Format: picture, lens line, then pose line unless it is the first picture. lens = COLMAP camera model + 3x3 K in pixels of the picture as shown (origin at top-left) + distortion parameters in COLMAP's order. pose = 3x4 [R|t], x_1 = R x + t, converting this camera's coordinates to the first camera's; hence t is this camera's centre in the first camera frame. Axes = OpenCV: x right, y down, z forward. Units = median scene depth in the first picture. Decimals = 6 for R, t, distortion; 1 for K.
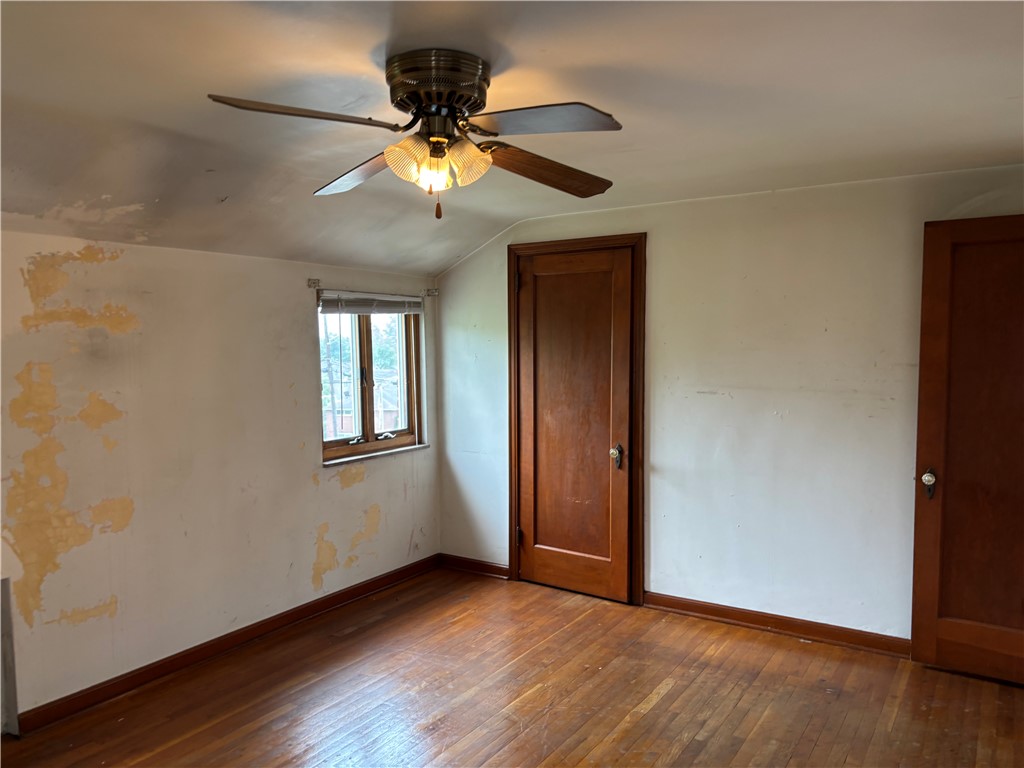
lens RADIAL K [[764.6, 0, 513.6], [0, 764.6, 380.8], [0, 0, 1]] dist [0.038144, -0.045400]
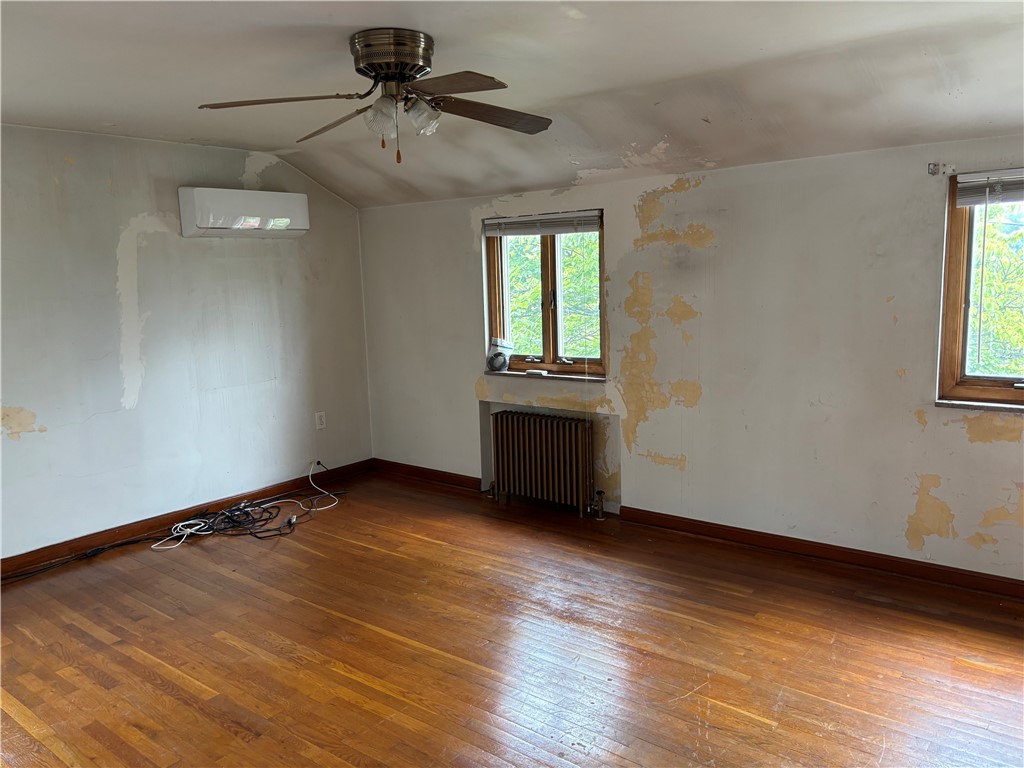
lens RADIAL K [[764.6, 0, 515.0], [0, 764.6, 385.9], [0, 0, 1]] dist [0.038144, -0.045400]
pose [[-0.106051, 0.158400, -0.981663, 0.758156], [-0.015131, 0.986859, 0.160873, -0.037349], [0.994246, 0.031914, -0.102260, 0.858907]]
